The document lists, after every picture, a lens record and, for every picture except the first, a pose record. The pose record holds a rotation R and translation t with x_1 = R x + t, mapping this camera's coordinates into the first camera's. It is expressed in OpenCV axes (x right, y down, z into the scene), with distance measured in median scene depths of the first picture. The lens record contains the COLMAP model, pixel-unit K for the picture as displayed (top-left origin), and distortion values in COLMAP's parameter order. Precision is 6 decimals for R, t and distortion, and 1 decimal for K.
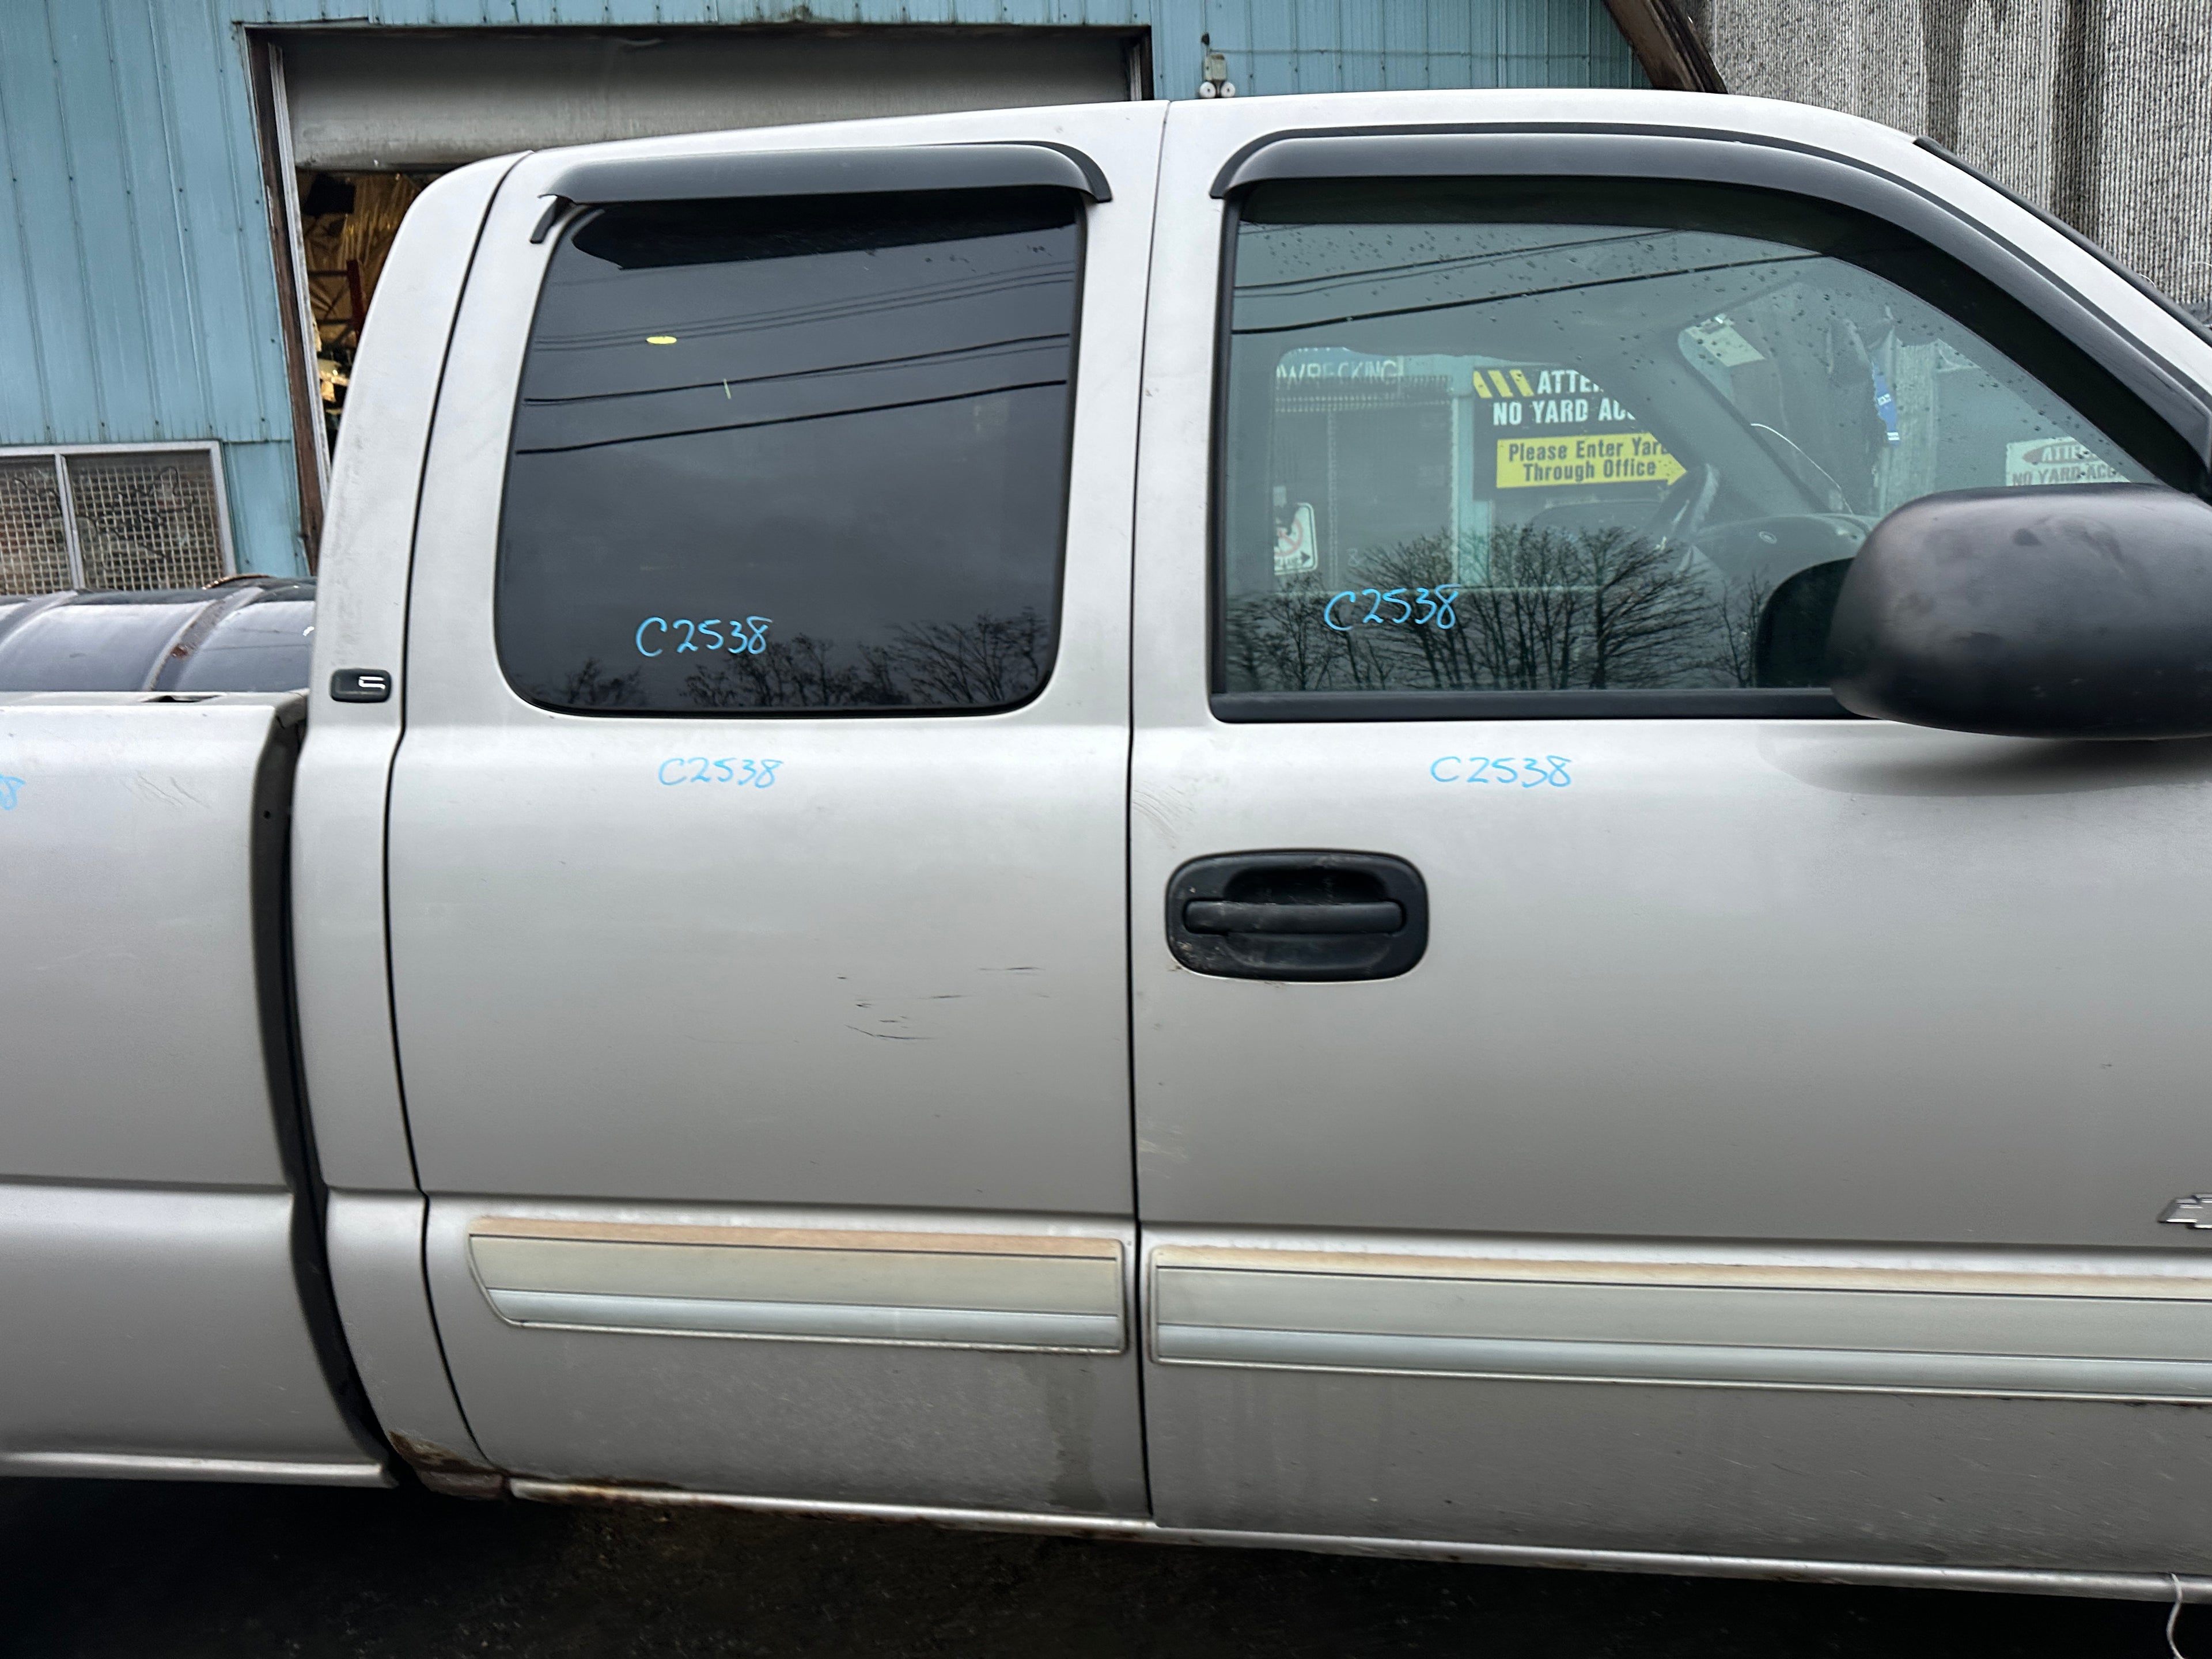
lens RADIAL K [[1565.6, 0, 1094.2], [0, 1565.6, 821.4], [0, 0, 1]] dist [0.055286, -0.071814]
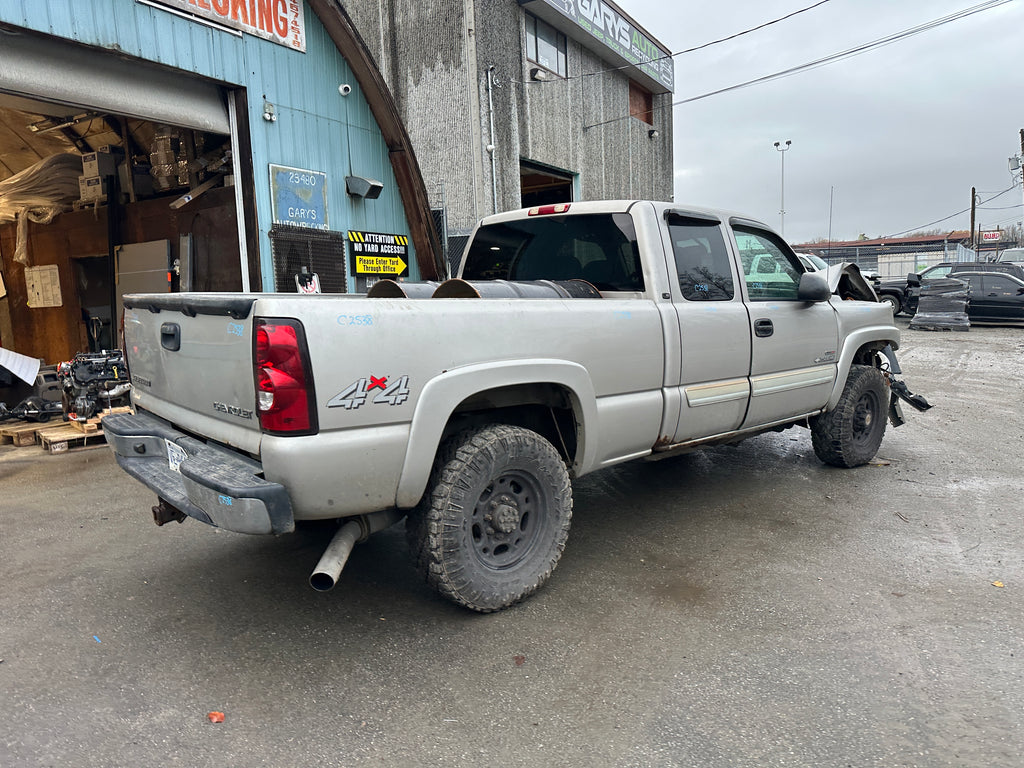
lens RADIAL K [[719.7, 0, 516.7], [0, 719.7, 382.0], [0, 0, 1]] dist [0.012627, -0.018847]
pose [[0.640673, -0.066396, 0.764938, -0.649186], [0.117937, 0.992941, -0.012592, 0.043875], [-0.758702, 0.098282, 0.643981, -0.047829]]
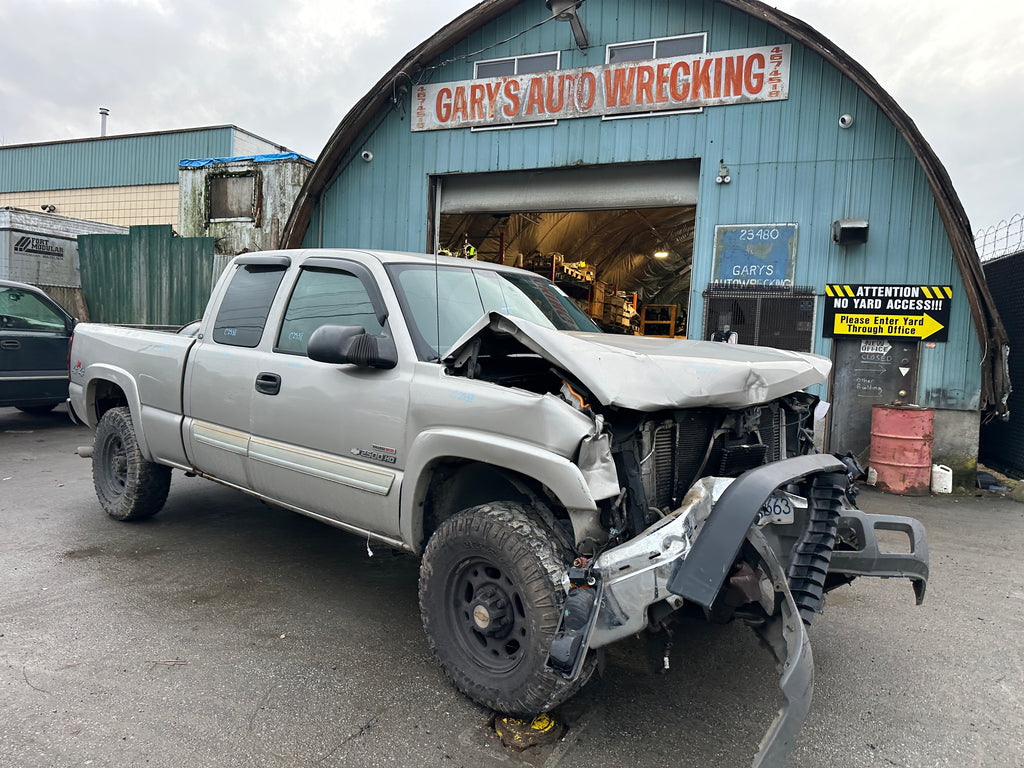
lens RADIAL K [[720.6, 0, 508.5], [0, 720.6, 382.3], [0, 0, 1]] dist [0.054941, -0.080785]
pose [[0.836505, 0.118354, -0.535025, 0.504090], [-0.176502, 0.982554, -0.058605, 0.011510], [0.518755, 0.143457, 0.842801, -0.185291]]
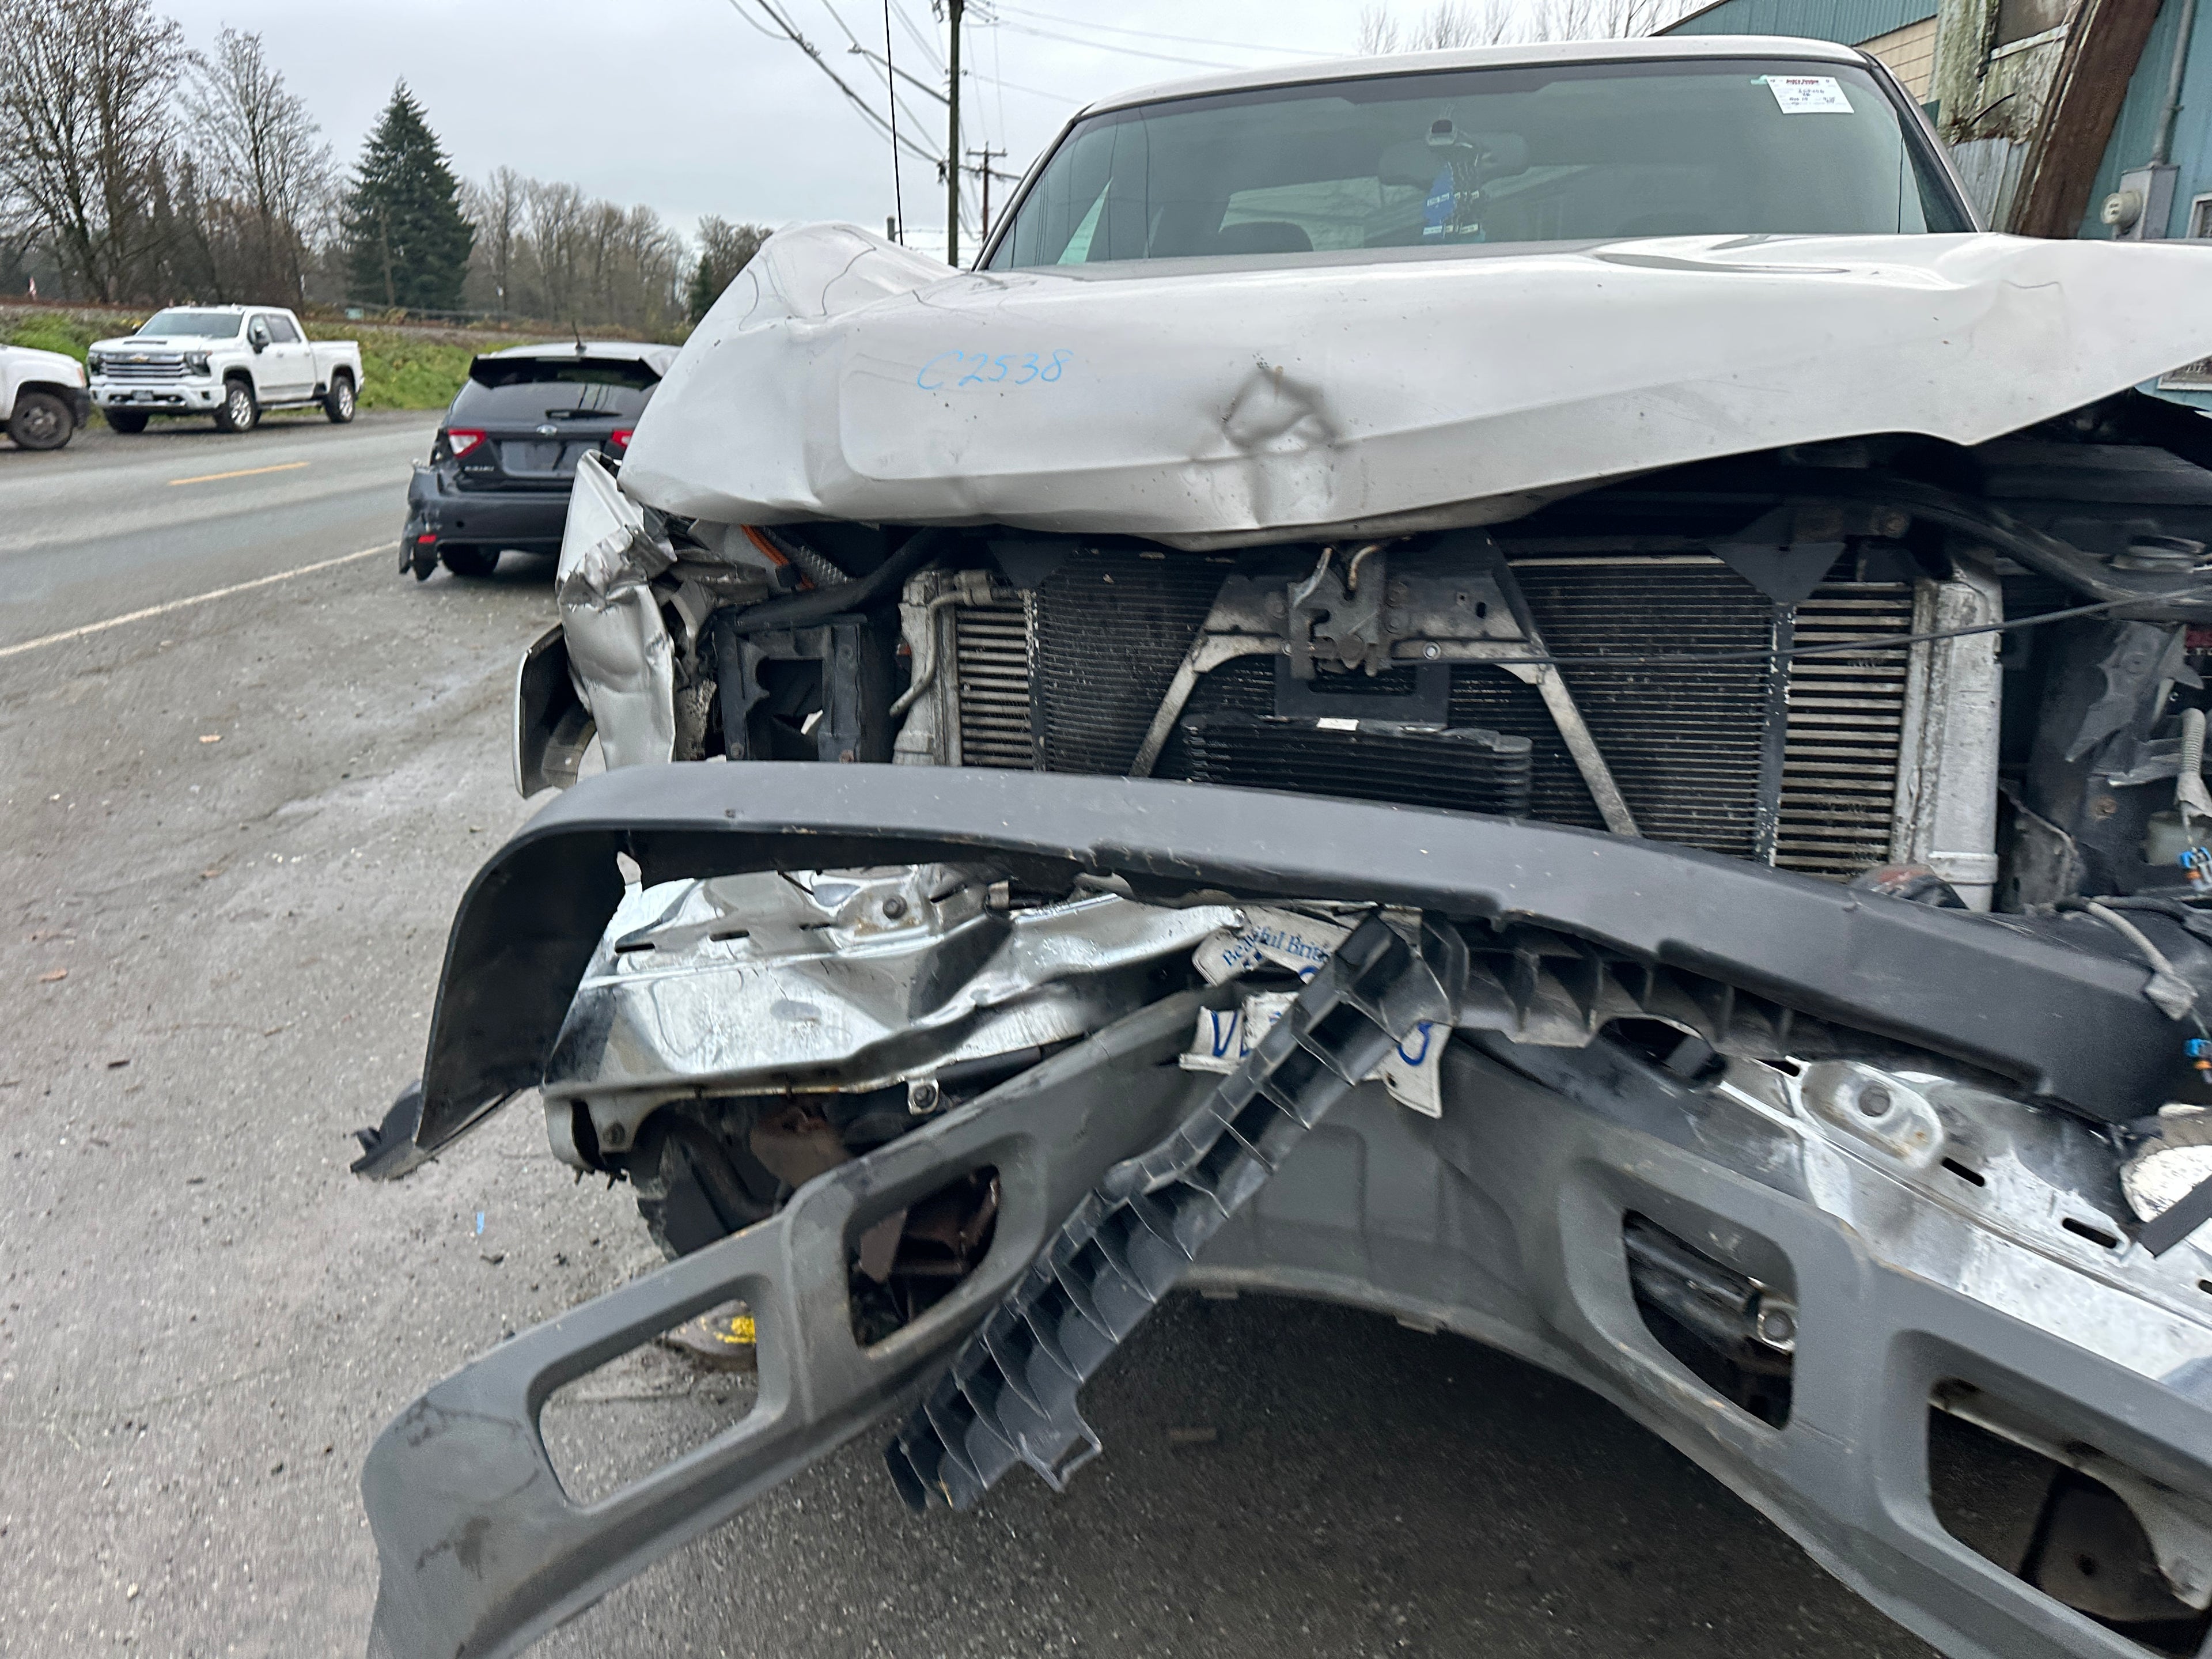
lens RADIAL K [[1554.3, 0, 1116.8], [0, 1554.3, 808.4], [0, 0, 1]] dist [0.038617, -0.048350]
pose [[-0.091121, 0.321940, -0.942365, 0.602916], [-0.153345, 0.930479, 0.332707, -0.061952], [0.983963, 0.174823, -0.035418, 0.284269]]
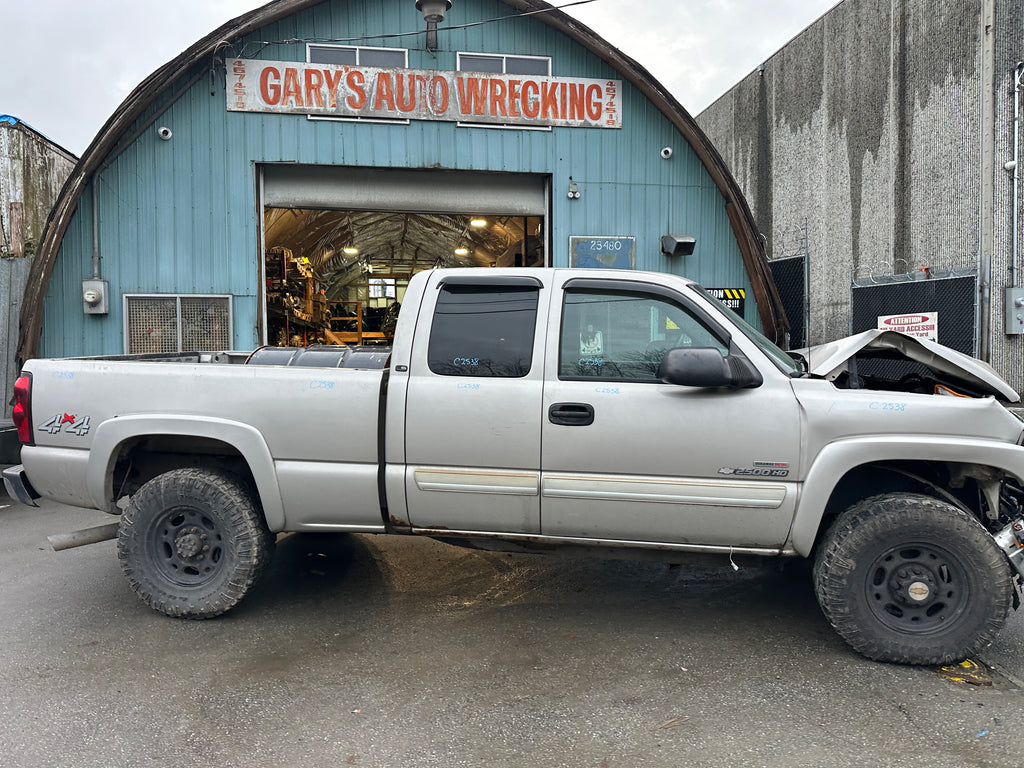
lens RADIAL K [[722.1, 0, 514.5], [0, 722.1, 380.3], [0, 0, 1]] dist [0.043310, -0.049779]
pose [[0.998984, 0.045046, -0.001627, -0.016388], [-0.044933, 0.992301, -0.115413, 0.051561], [-0.003584, 0.115369, 0.993316, -0.334887]]
